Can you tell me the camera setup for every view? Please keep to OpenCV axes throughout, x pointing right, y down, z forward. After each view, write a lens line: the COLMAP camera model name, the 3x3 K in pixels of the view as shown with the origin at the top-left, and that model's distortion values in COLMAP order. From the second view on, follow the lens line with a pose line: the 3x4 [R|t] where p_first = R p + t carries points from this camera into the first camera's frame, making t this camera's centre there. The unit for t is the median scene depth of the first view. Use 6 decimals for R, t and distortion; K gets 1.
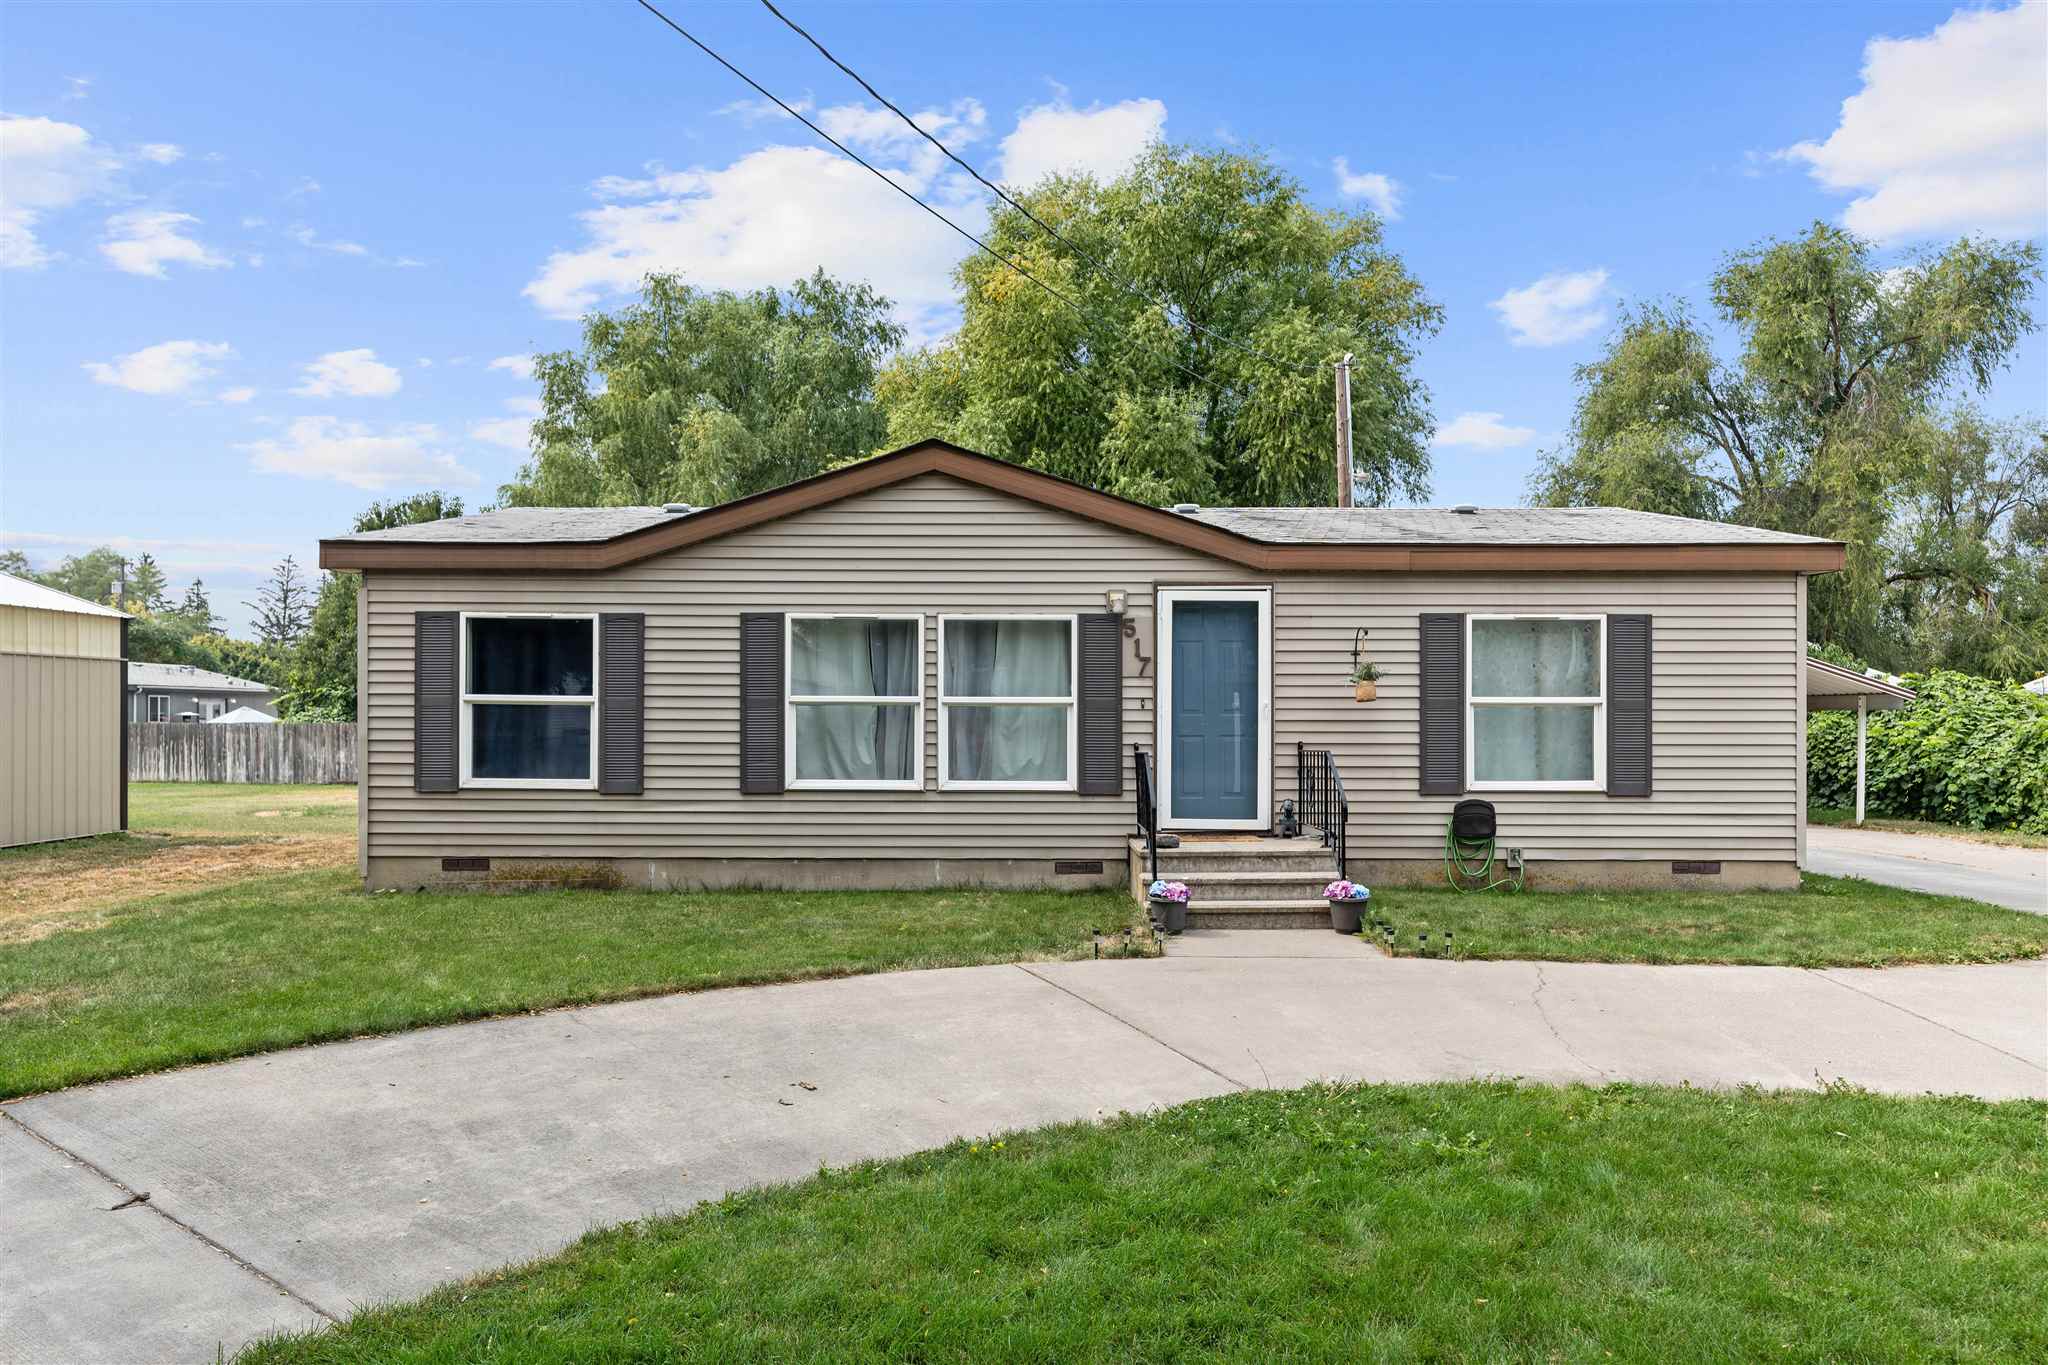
lens RADIAL K [[1318.7, 0, 1018.2], [0, 1318.7, 743.7], [0, 0, 1]] dist [-0.001385, 0.002335]
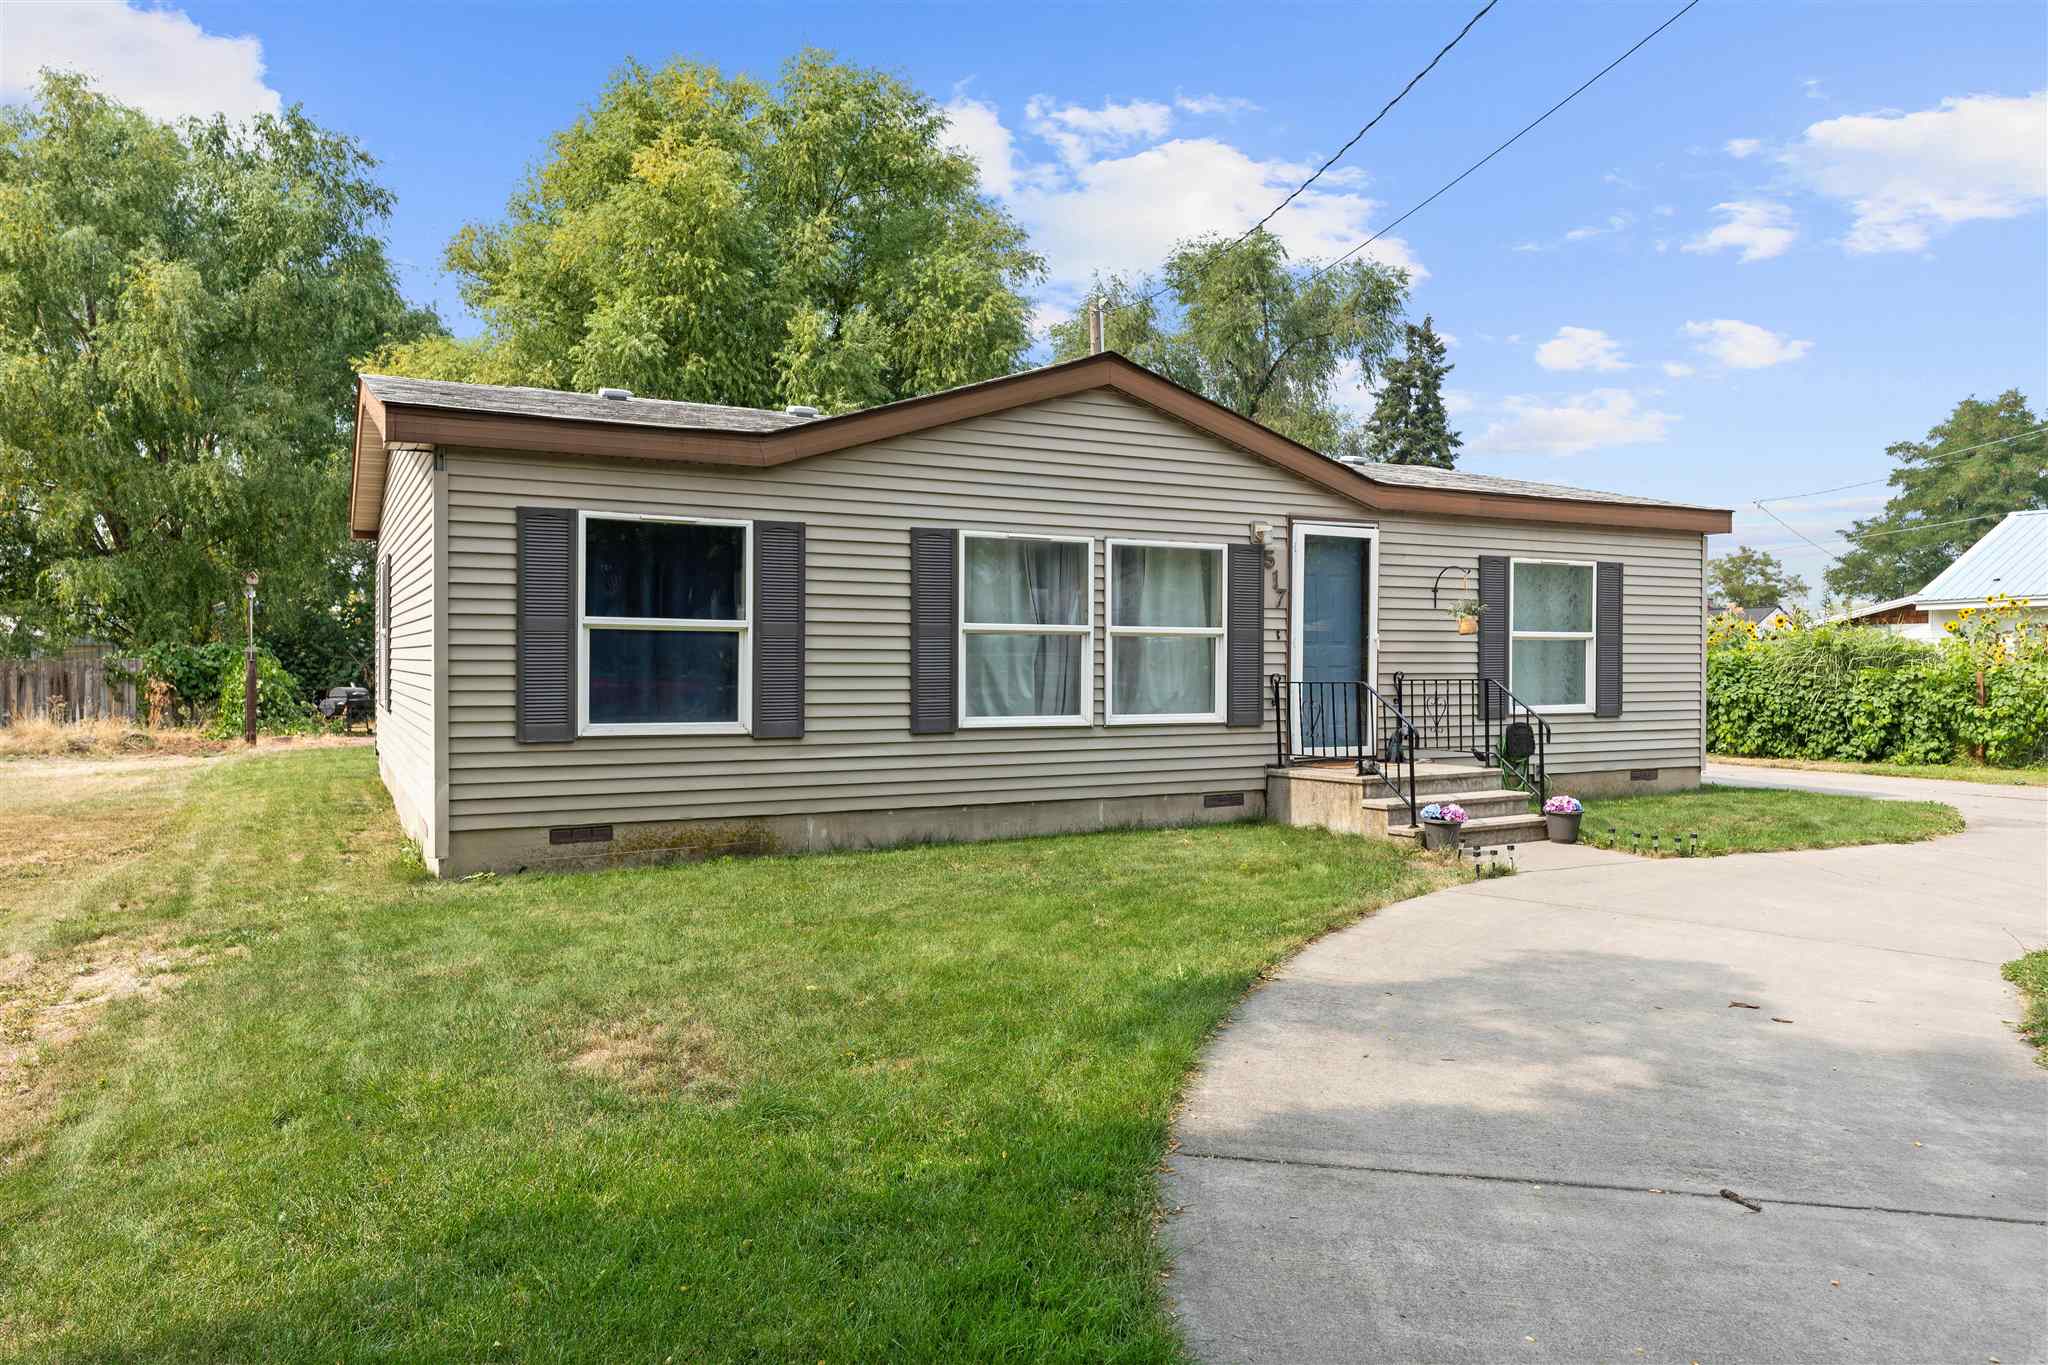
lens RADIAL K [[1364.1, 0, 1024.0], [0, 1364.1, 682.5], [0, 0, 1]] dist [-0.002244, 0.000974]
pose [[0.884248, -0.008334, 0.466944, -0.563869], [0.008580, 0.999962, 0.001600, 0.002695], [-0.466940, 0.002591, 0.884285, 0.164952]]
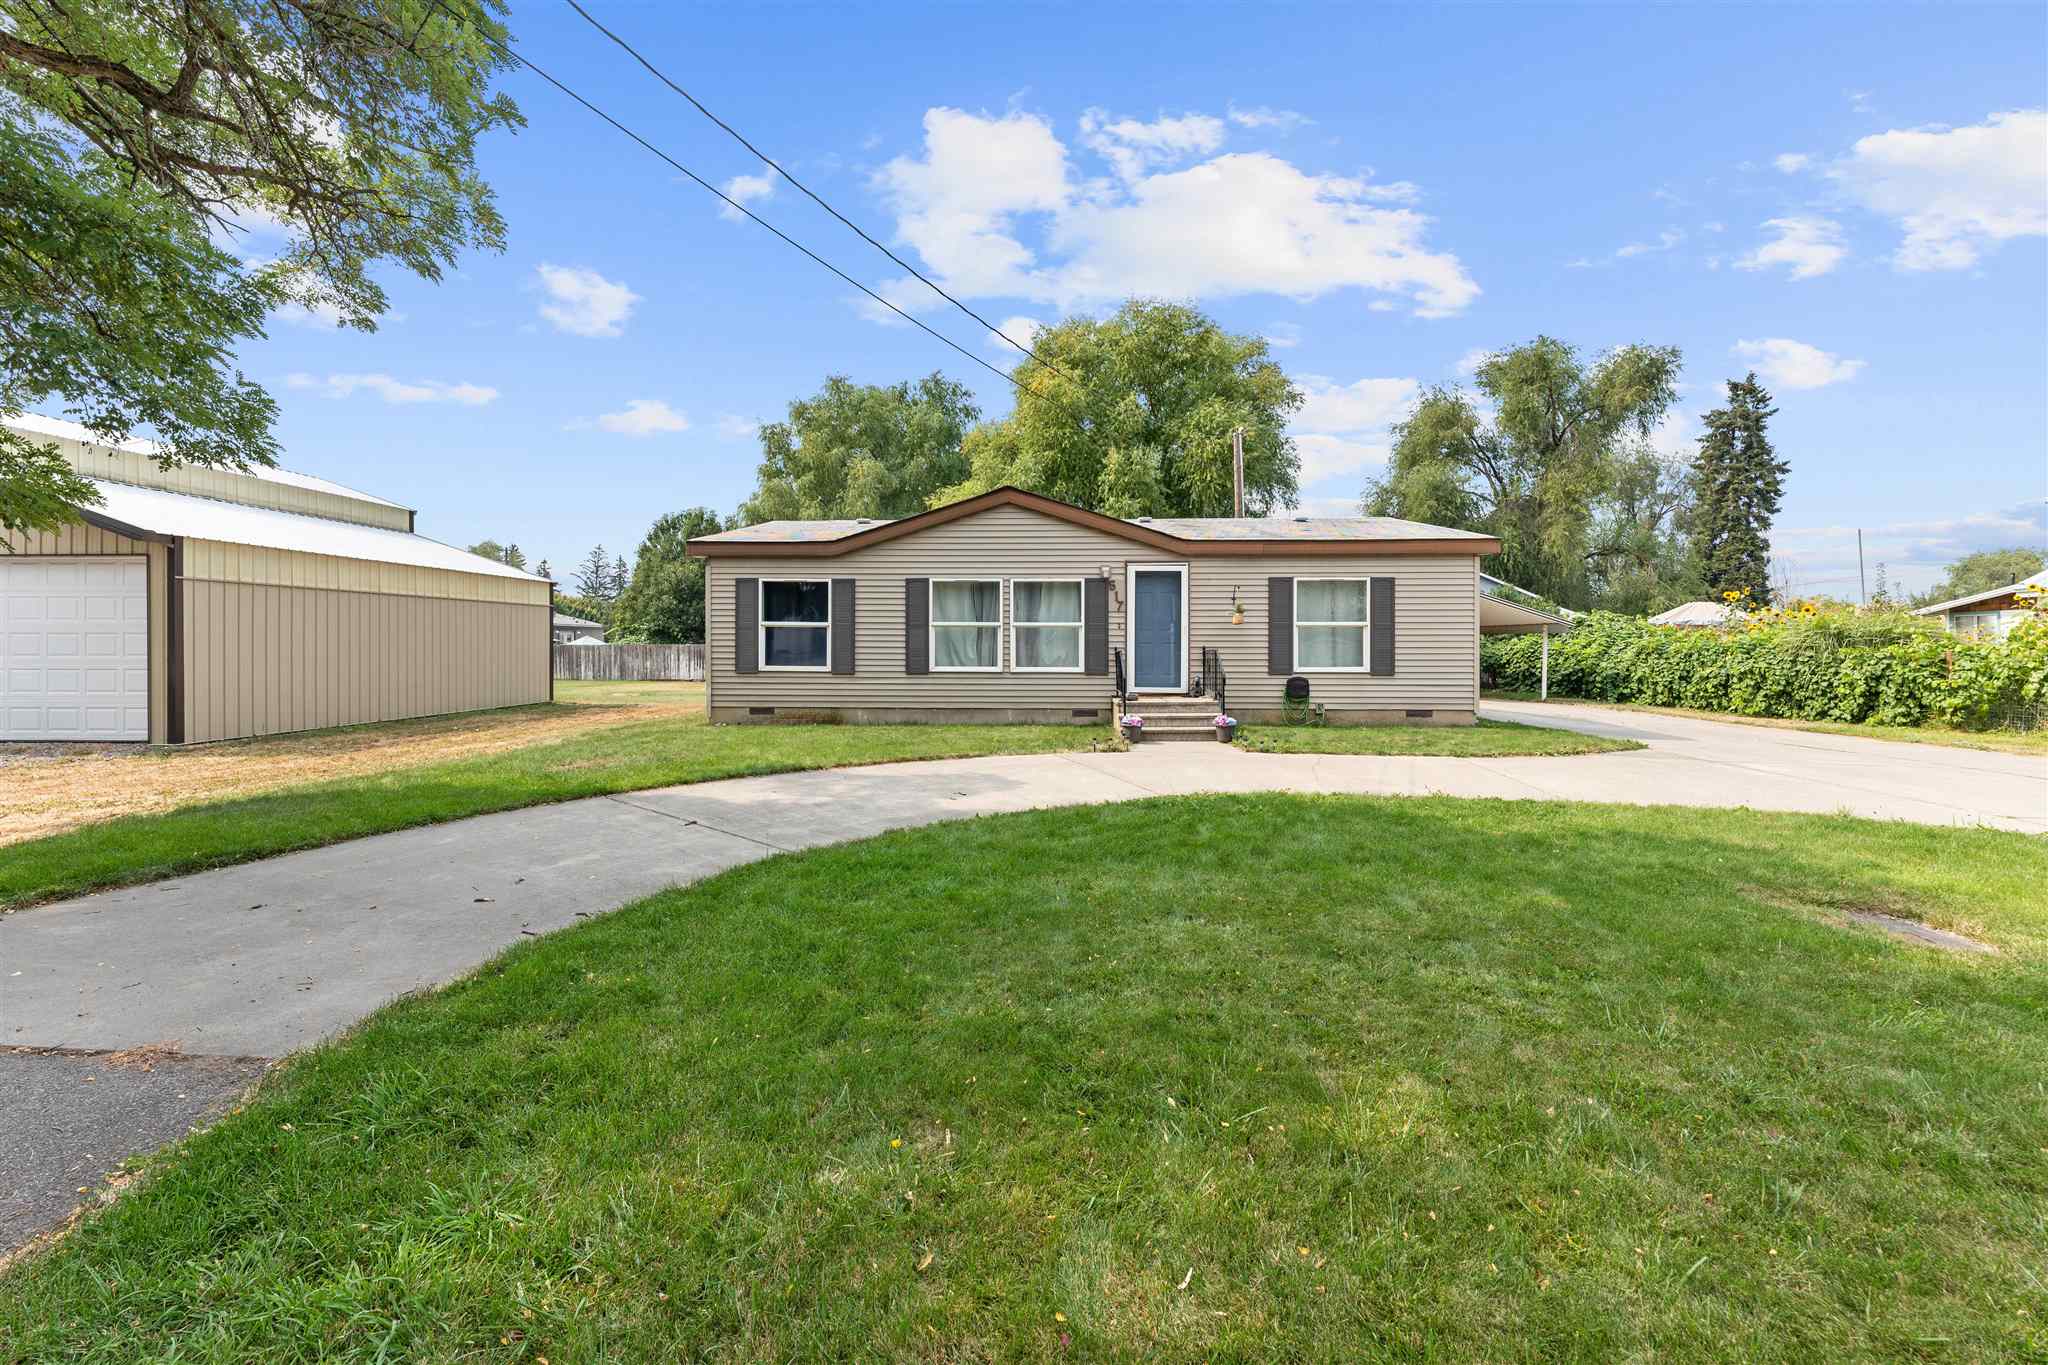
lens RADIAL K [[827.9, 0, 1019.4], [0, 827.9, 665.3], [0, 0, 1]] dist [0.002727, 0.000102]
pose [[0.999466, -0.000193, -0.032690, -0.009159], [0.000367, 0.999986, 0.005323, 0.019183], [0.032688, -0.005332, 0.999451, -0.180617]]
